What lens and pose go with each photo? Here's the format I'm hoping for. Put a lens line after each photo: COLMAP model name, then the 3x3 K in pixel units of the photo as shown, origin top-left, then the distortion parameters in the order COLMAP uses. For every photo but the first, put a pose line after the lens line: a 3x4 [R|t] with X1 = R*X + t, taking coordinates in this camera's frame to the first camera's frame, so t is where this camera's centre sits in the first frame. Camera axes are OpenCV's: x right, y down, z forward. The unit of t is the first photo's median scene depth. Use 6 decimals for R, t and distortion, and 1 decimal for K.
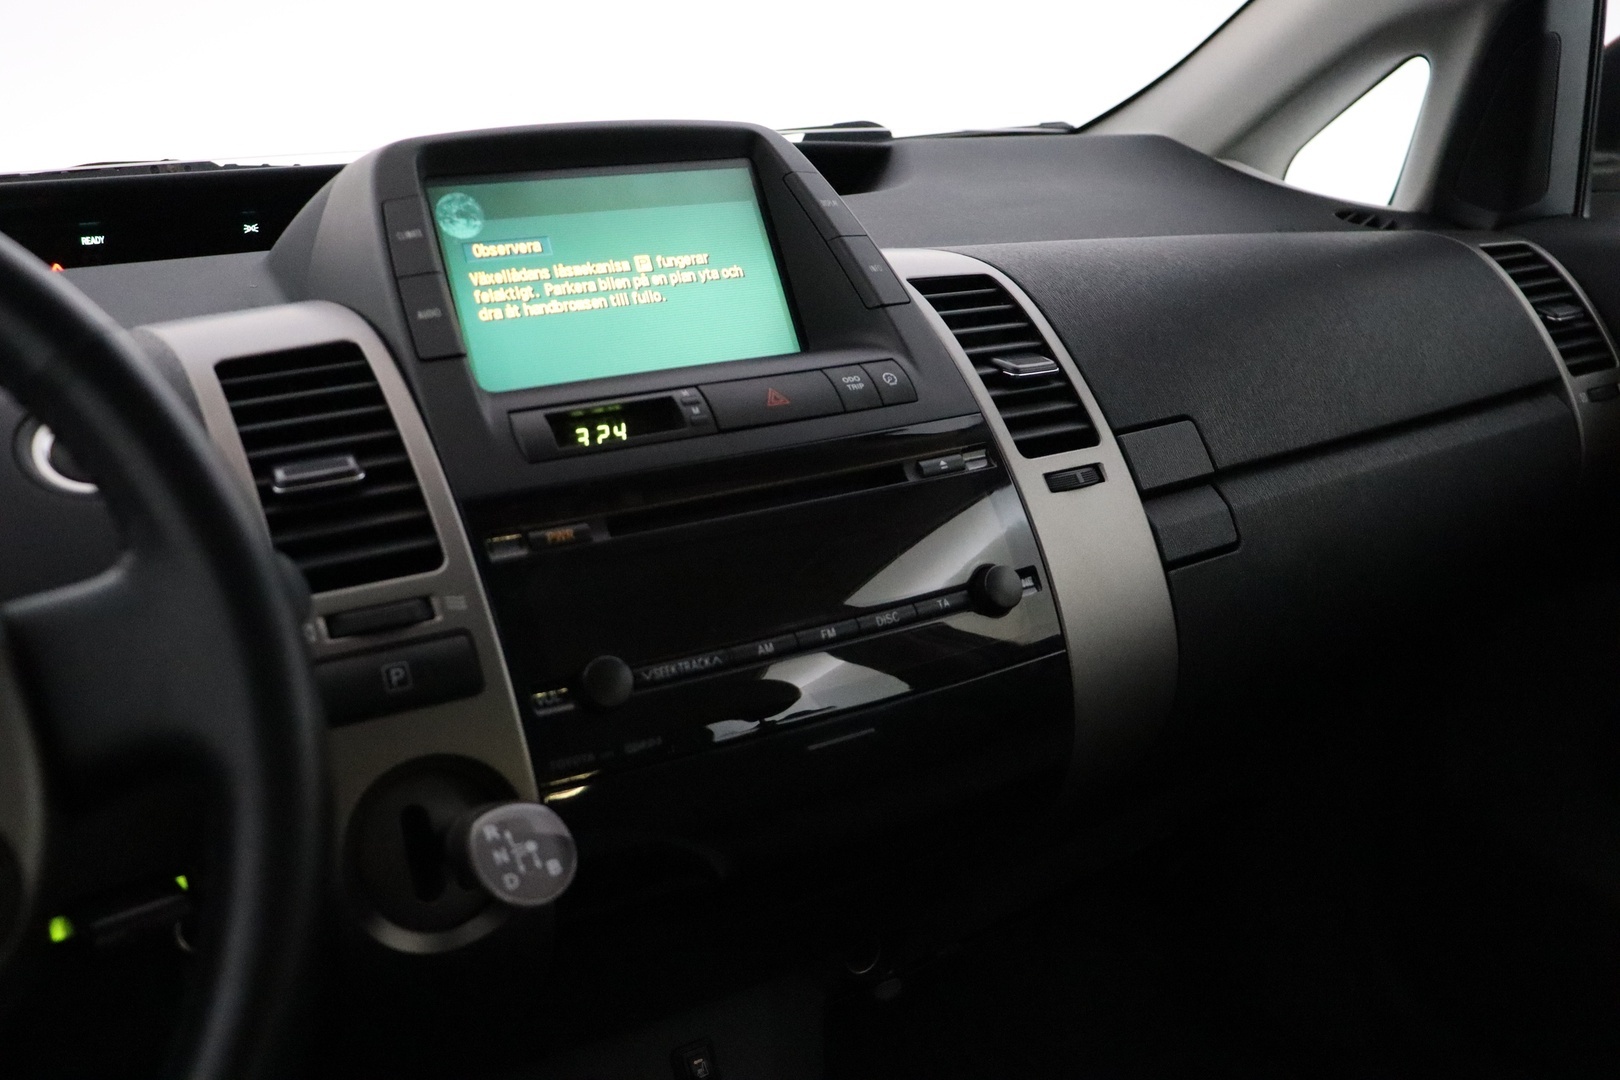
lens RADIAL K [[1587.0, 0, 810.0], [0, 1587.0, 540.0], [0, 0, 1]] dist [-0.148993, 0.200994]
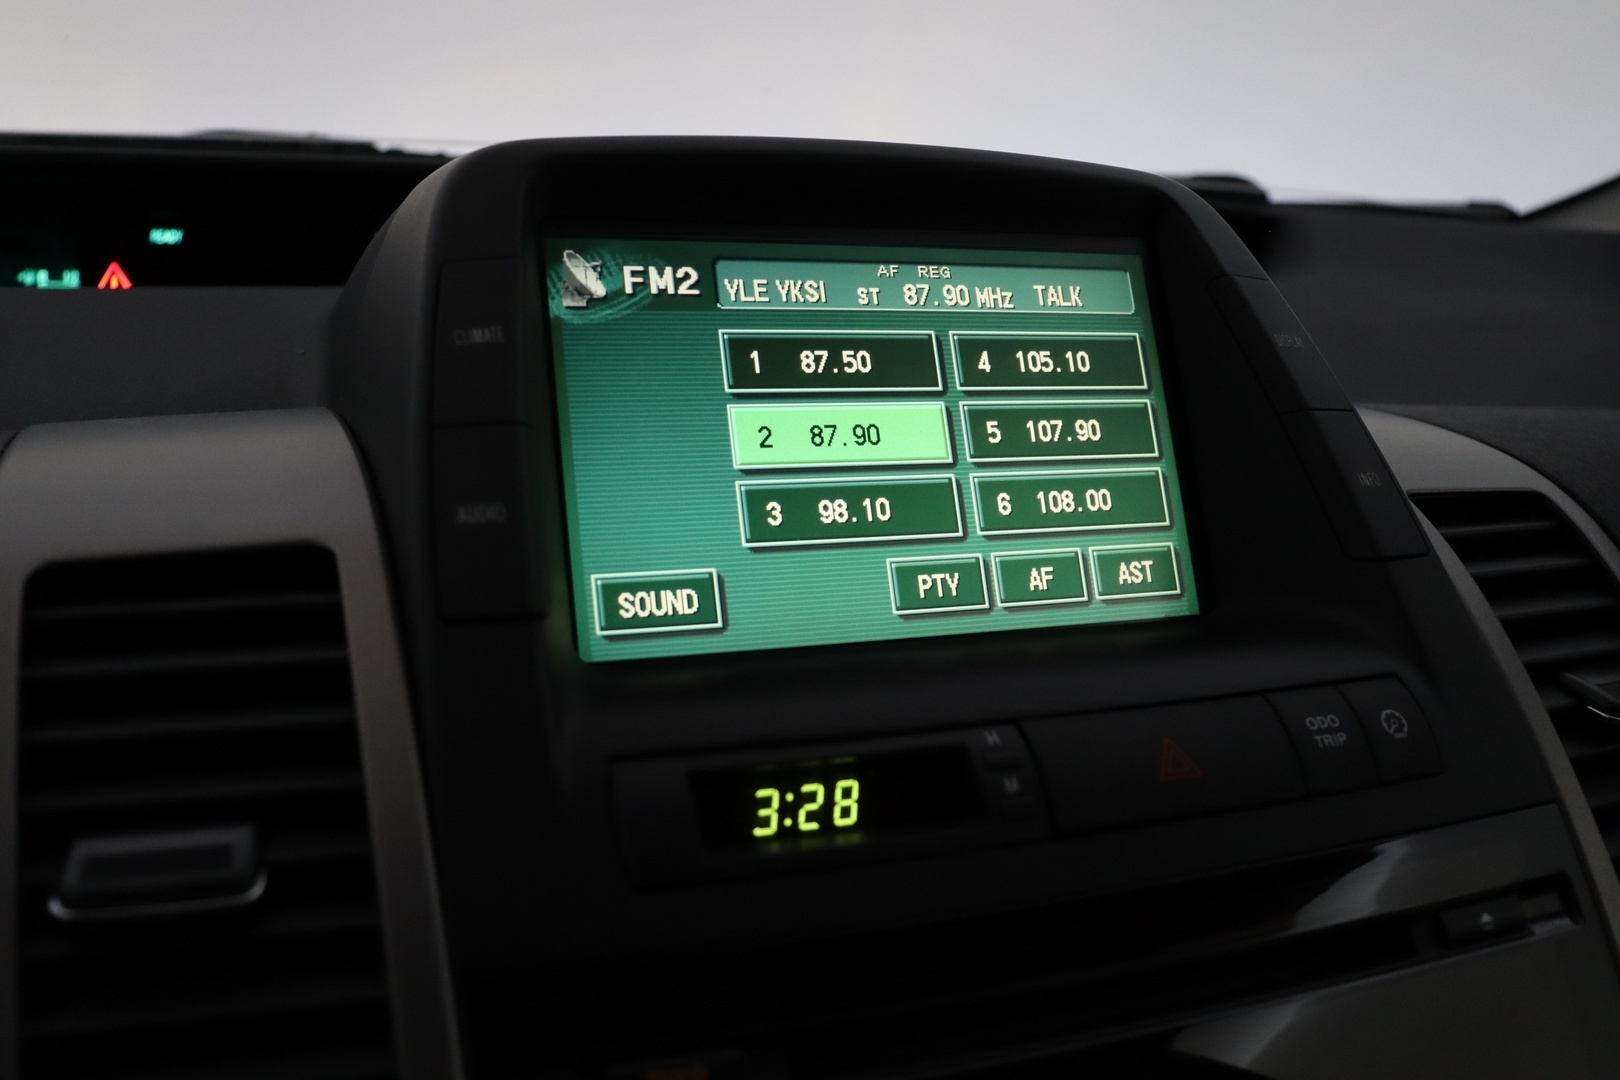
lens RADIAL K [[1587.0, 0, 810.0], [0, 1587.0, 540.0], [0, 0, 1]] dist [-0.148993, 0.200994]
pose [[0.978997, 0.135583, -0.152256, -0.068821], [-0.137478, 0.990503, -0.001945, -0.144368], [0.150546, 0.022836, 0.988339, 0.525543]]
